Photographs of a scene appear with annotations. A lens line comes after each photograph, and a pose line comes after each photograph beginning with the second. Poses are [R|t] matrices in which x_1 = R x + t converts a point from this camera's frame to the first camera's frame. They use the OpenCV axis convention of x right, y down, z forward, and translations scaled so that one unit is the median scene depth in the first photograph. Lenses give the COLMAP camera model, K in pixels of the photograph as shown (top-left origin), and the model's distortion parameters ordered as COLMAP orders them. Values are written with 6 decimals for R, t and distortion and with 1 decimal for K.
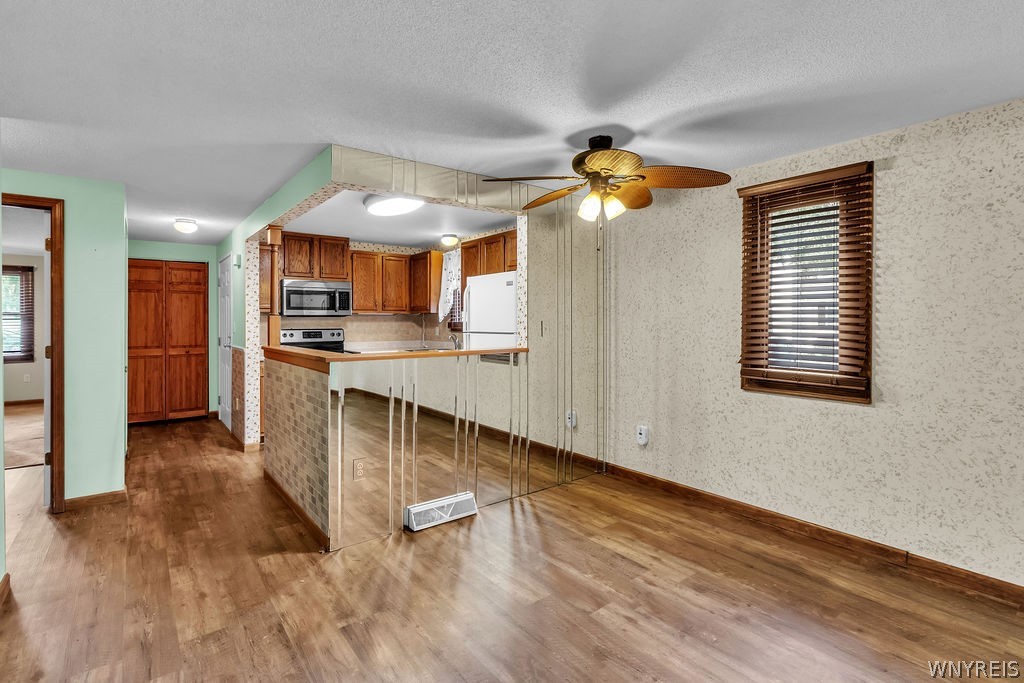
lens RADIAL K [[481.5, 0, 504.9], [0, 481.5, 317.1], [0, 0, 1]] dist [0.001677, -0.000479]
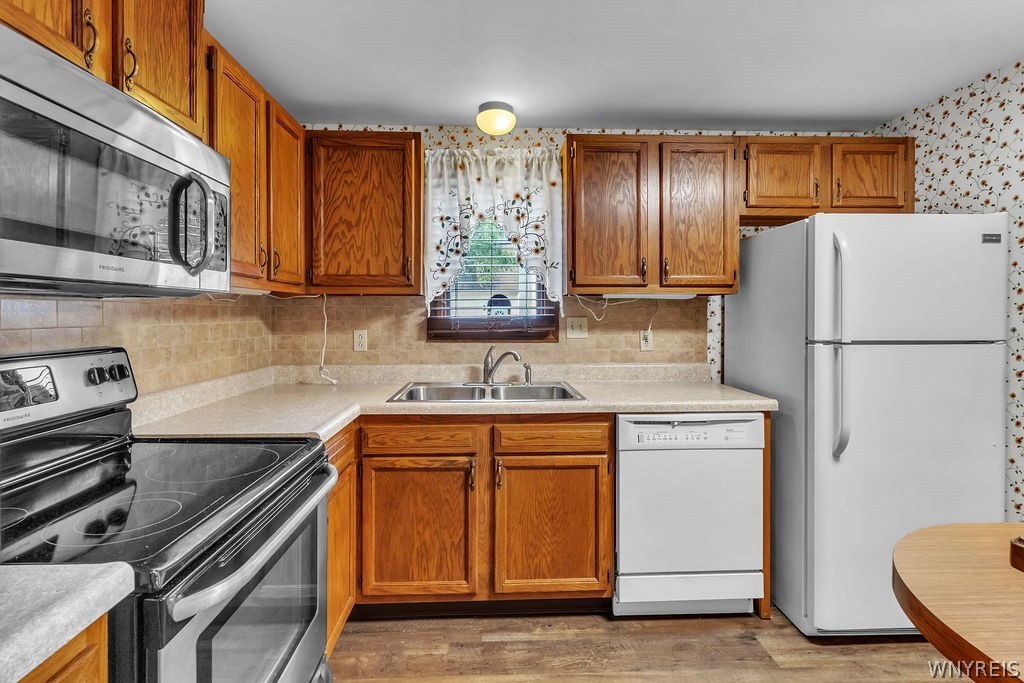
lens RADIAL K [[472.7, 0, 510.7], [0, 472.7, 317.7], [0, 0, 1]] dist [-0.001263, -0.000168]
pose [[0.575644, -0.003278, 0.817694, -0.627286], [-0.008222, 0.999918, 0.009796, 0.008279], [-0.817659, -0.012362, 0.575570, 1.064964]]
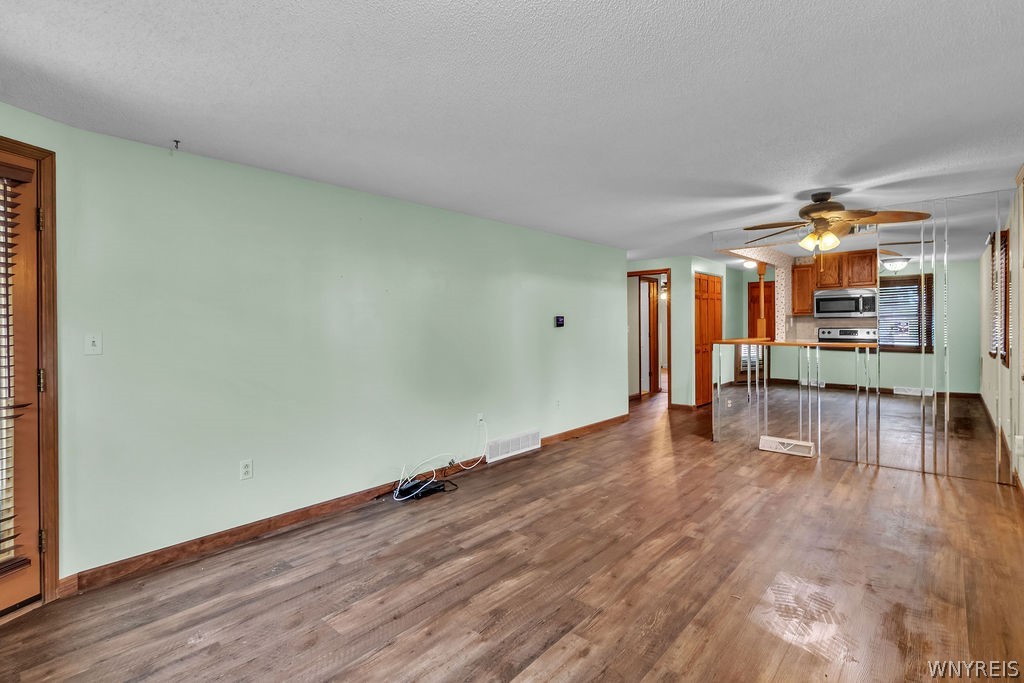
lens RADIAL K [[482.3, 0, 519.4], [0, 482.3, 327.9], [0, 0, 1]] dist [0.000309, 0.000278]
pose [[0.199440, 0.008335, -0.979874, 0.921967], [0.015013, 0.999820, 0.011560, -0.003667], [0.979795, -0.017016, 0.199280, -0.097865]]
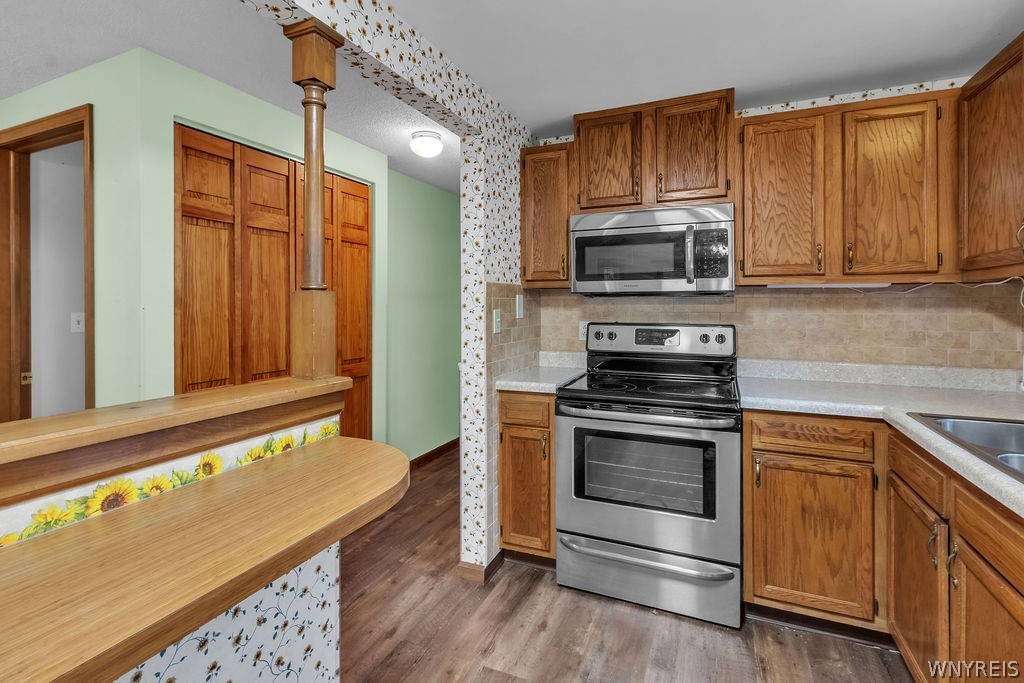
lens RADIAL K [[485.5, 0, 513.3], [0, 485.5, 304.5], [0, 0, 1]] dist [-0.000077, -0.000249]
pose [[0.486465, 0.001246, -0.873699, -0.105728], [0.005286, 0.999976, 0.004369, 0.005982], [0.873684, -0.006744, 0.486447, 0.962689]]
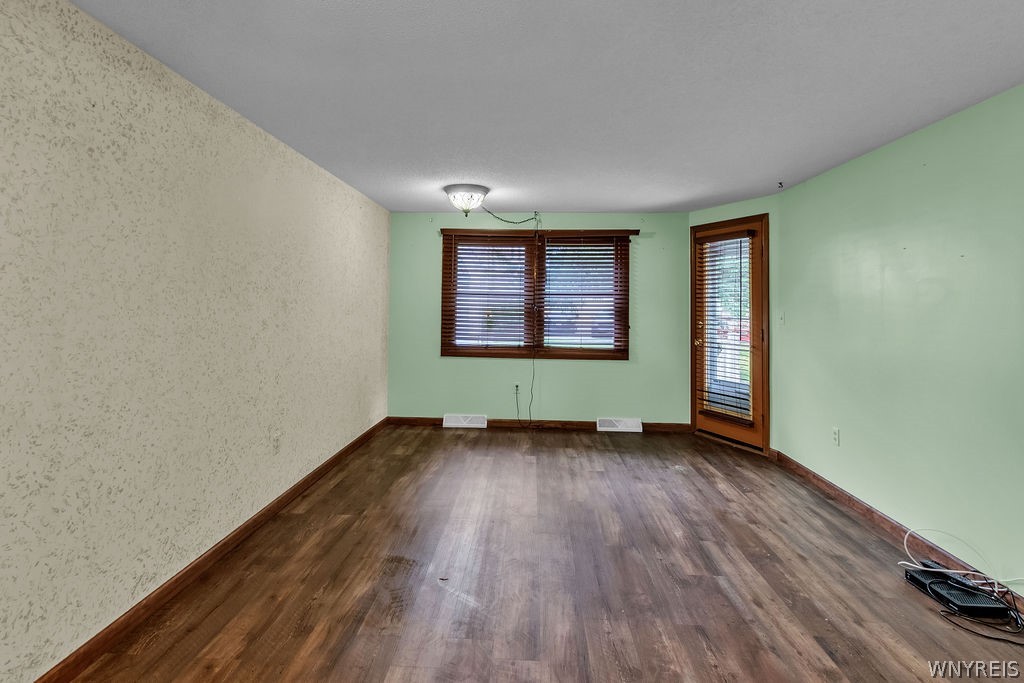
lens RADIAL K [[487.4, 0, 508.0], [0, 487.4, 290.6], [0, 0, 1]] dist [-0.000072, -0.000938]
pose [[-0.764357, 0.012299, 0.644675, 0.007919], [-0.014537, 0.999235, -0.036300, 0.003669], [-0.644629, -0.037118, -0.763594, 0.645285]]
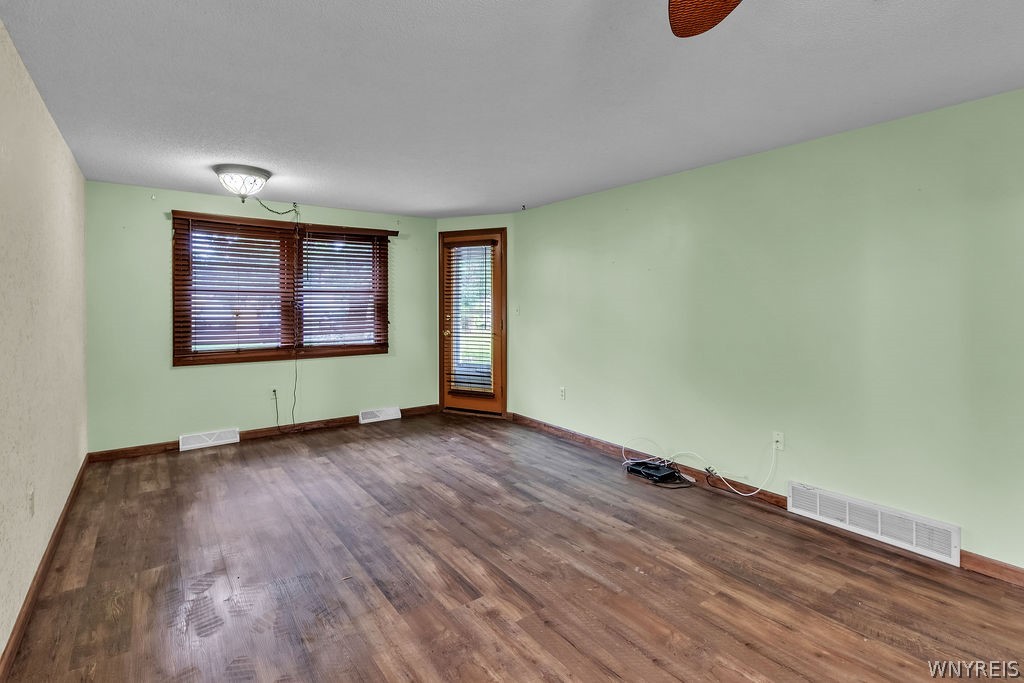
lens RADIAL K [[486.1, 0, 506.2], [0, 486.1, 302.9], [0, 0, 1]] dist [-0.000824, -0.000720]
pose [[-0.999891, 0.002554, 0.014513, 0.238057], [0.002471, 0.999980, -0.005745, 0.002997], [-0.014527, -0.005708, -0.999878, 0.810965]]
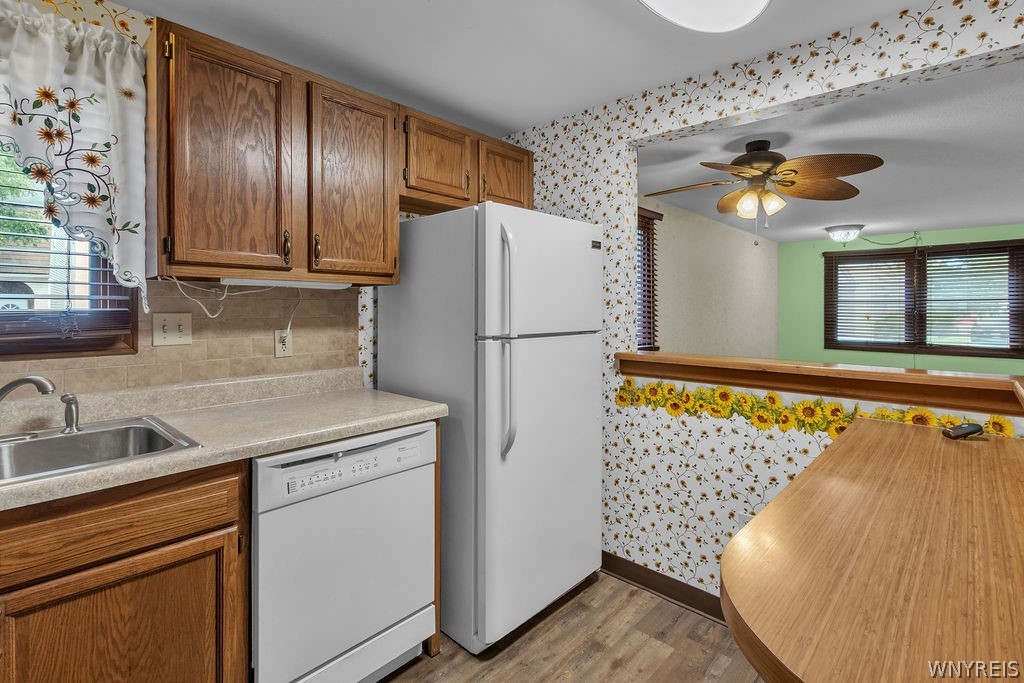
lens RADIAL K [[483.6, 0, 509.1], [0, 483.6, 307.7], [0, 0, 1]] dist [0.001509, -0.001077]
pose [[-0.162357, 0.005523, 0.986717, -0.520183], [-0.007879, 0.999945, -0.006893, 0.009241], [-0.986701, -0.008894, -0.162305, 1.137334]]
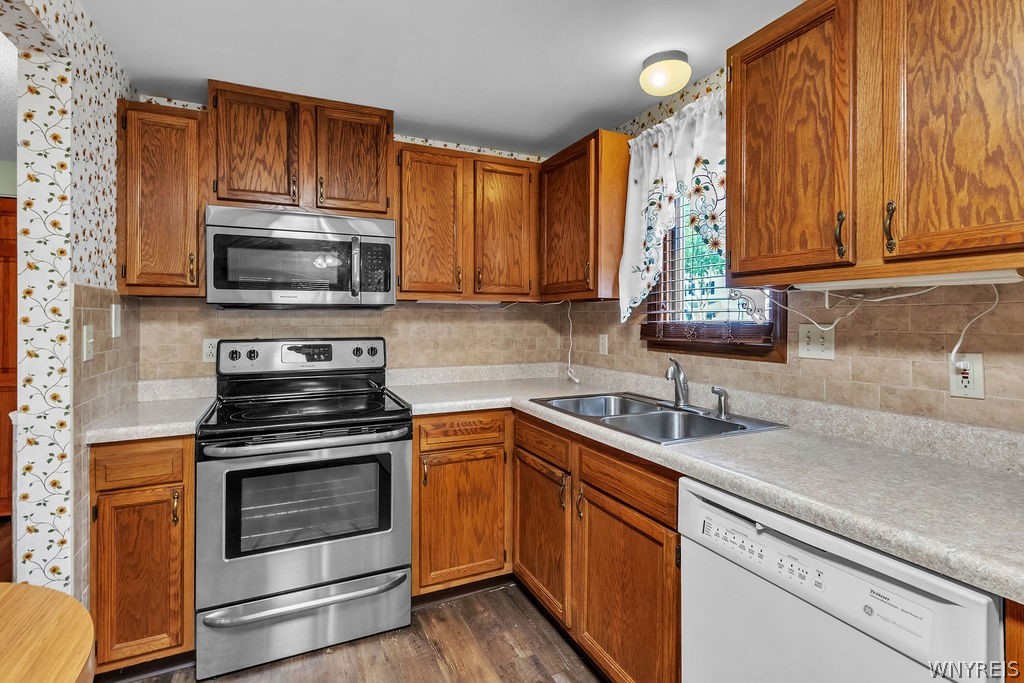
lens RADIAL K [[481.5, 0, 504.9], [0, 481.5, 317.1], [0, 0, 1]] dist [0.001677, -0.000479]
pose [[0.975729, 0.001658, -0.218975, -0.211771], [-0.000327, 0.999981, 0.006111, 0.005215], [0.218981, -0.005891, 0.975711, 0.920503]]
